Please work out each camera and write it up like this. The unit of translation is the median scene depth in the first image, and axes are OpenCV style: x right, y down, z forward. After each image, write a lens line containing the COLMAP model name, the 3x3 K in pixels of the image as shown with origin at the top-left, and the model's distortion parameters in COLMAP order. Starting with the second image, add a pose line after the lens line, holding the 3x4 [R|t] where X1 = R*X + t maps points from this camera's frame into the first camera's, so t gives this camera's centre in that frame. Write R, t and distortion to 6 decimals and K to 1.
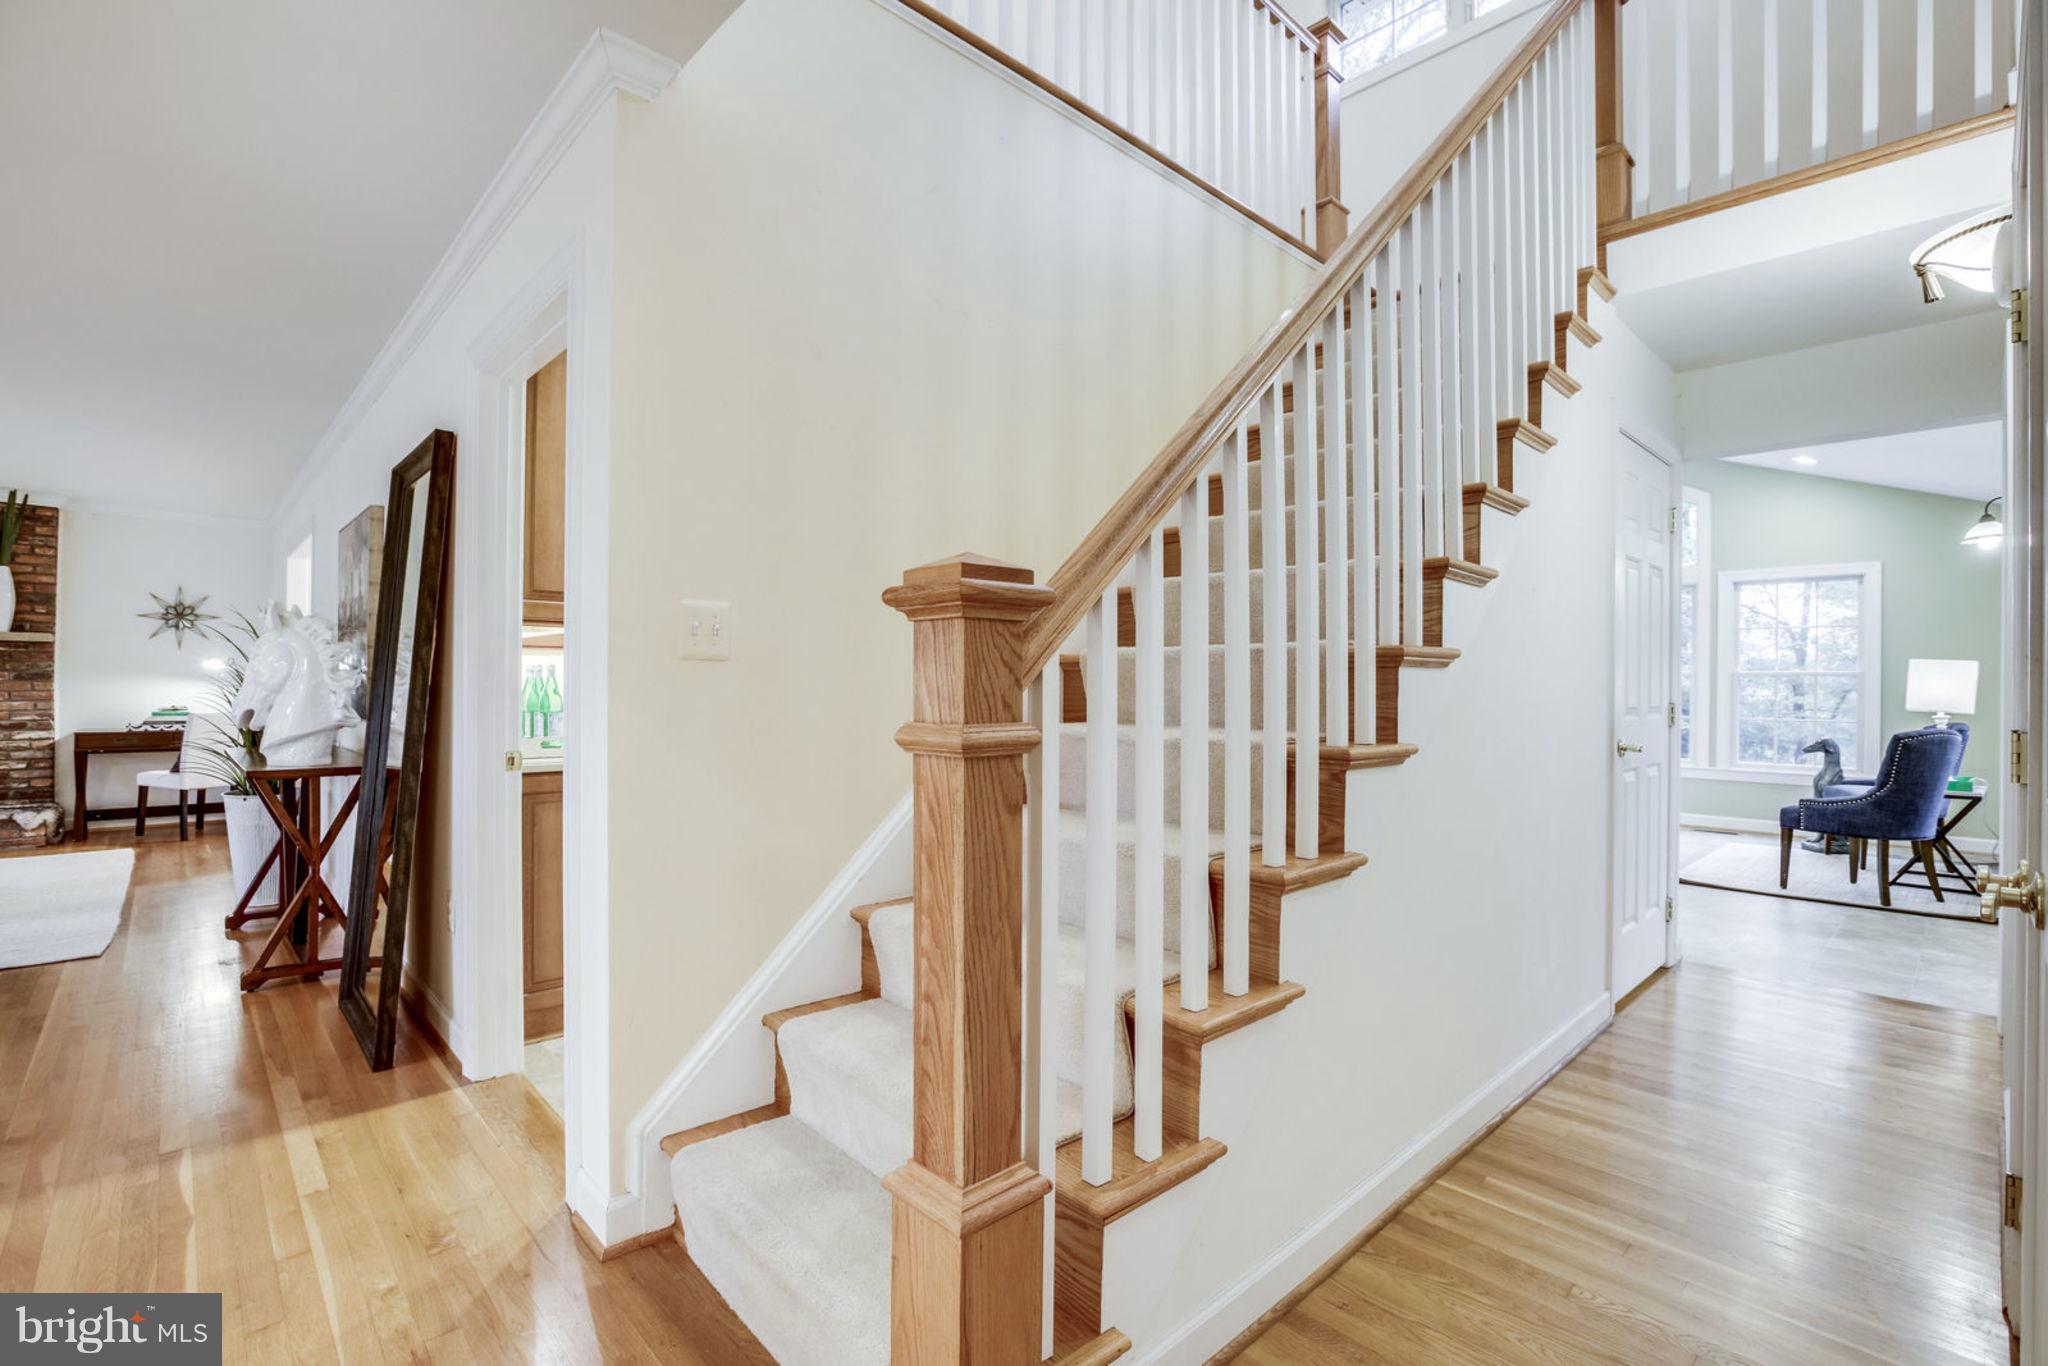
lens RADIAL K [[922.2, 0, 1024.0], [0, 922.2, 683.0], [0, 0, 1]] dist [-0.000514, -0.000149]
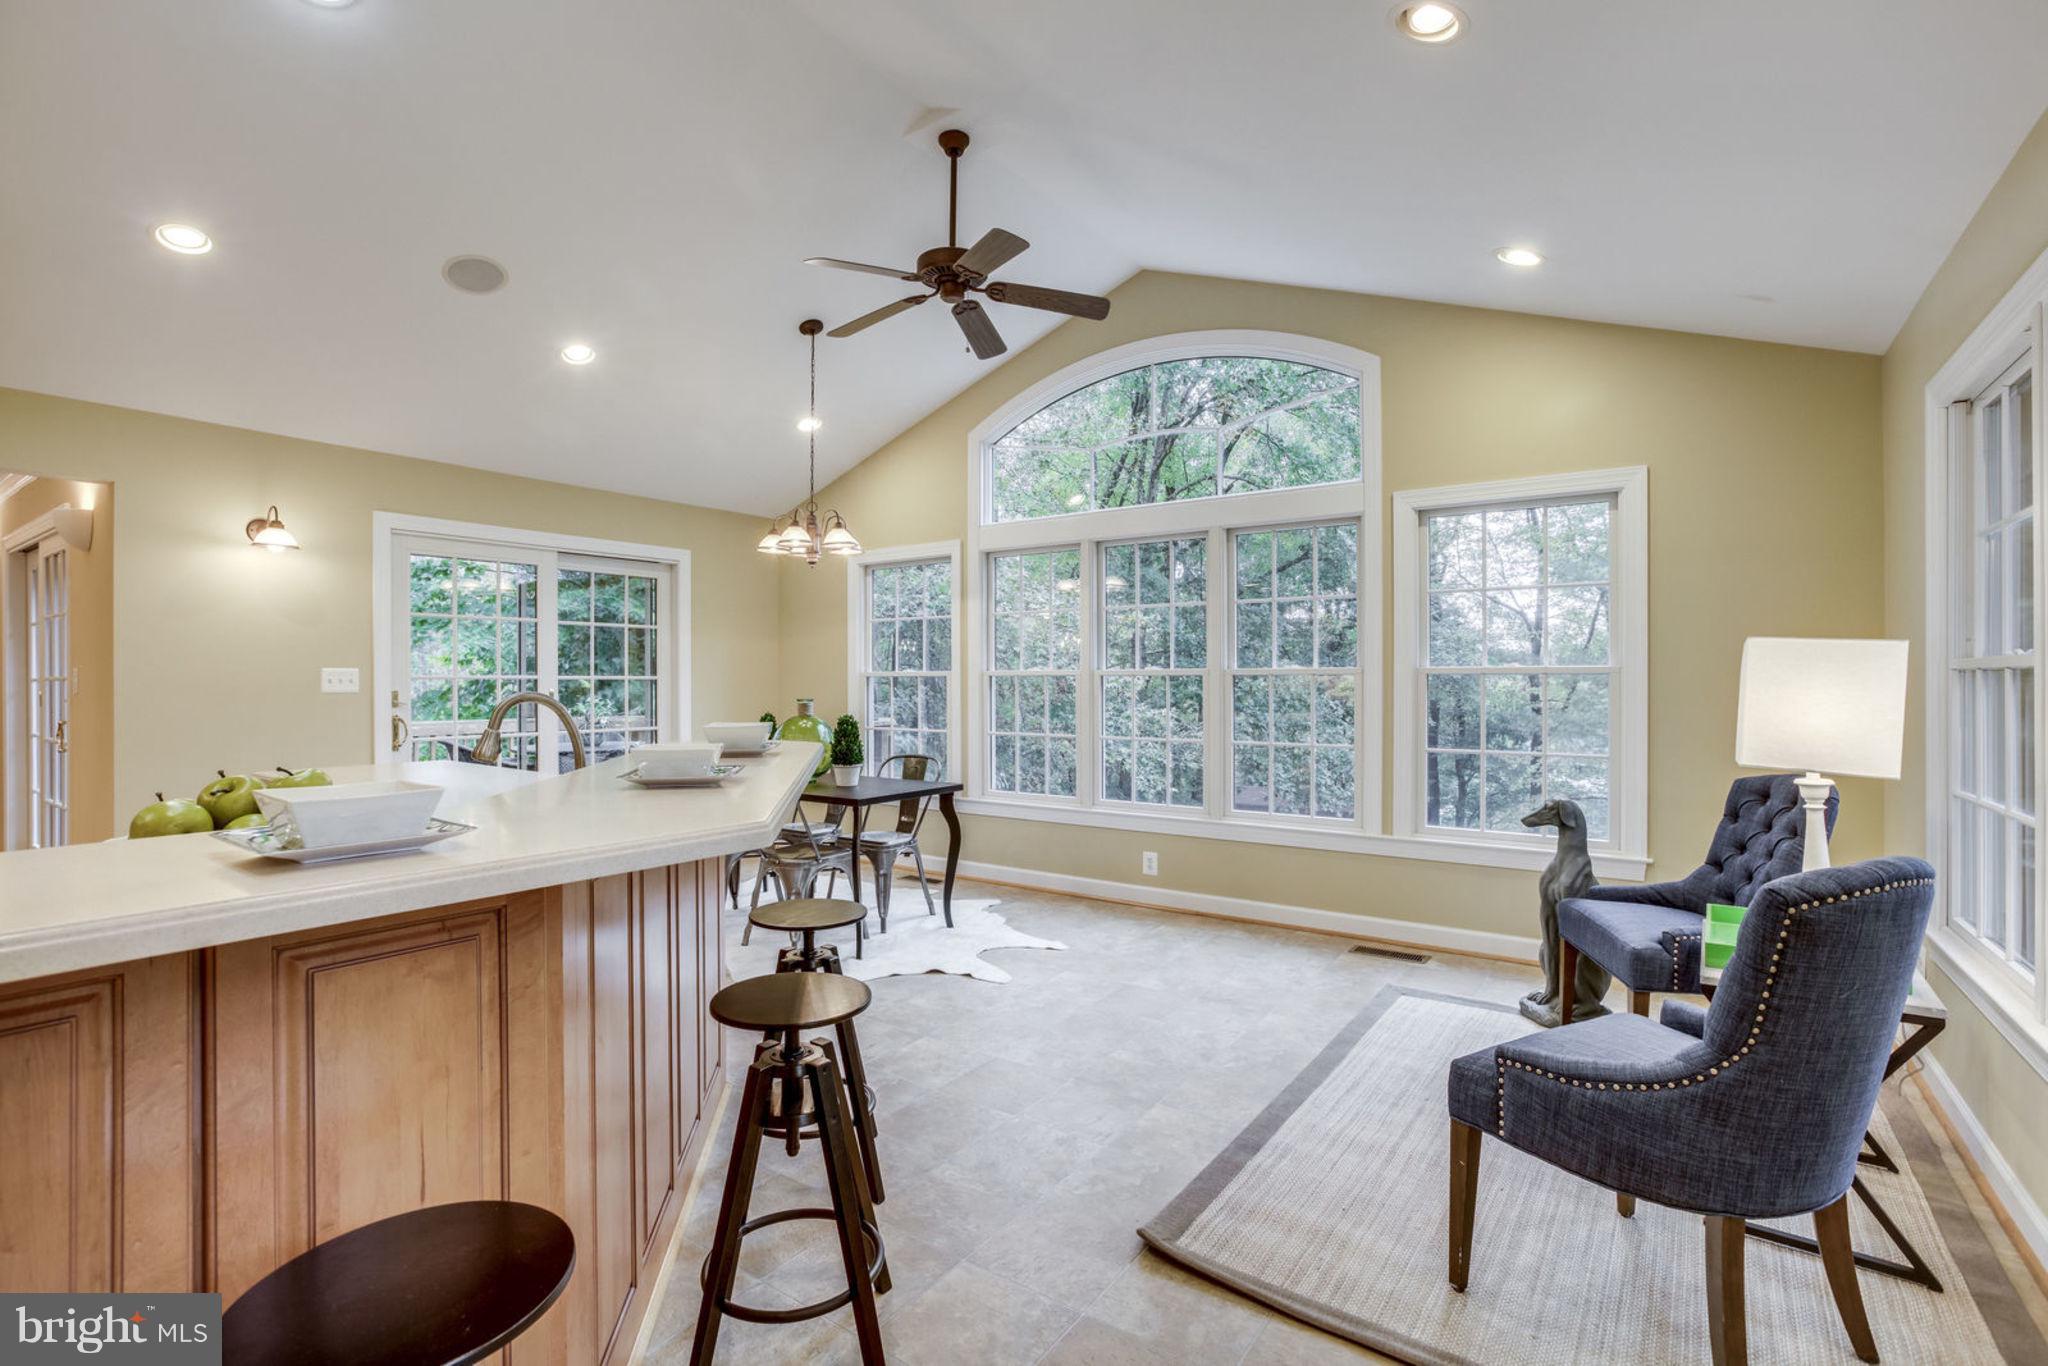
lens RADIAL K [[935.7, 0, 1024.0], [0, 935.7, 683.0], [0, 0, 1]] dist [-0.000785, 0.000224]
pose [[0.980581, -0.009693, 0.195875, 0.452106], [0.008427, 0.999938, 0.007296, -0.009218], [-0.195933, -0.005503, 0.980602, 0.521554]]
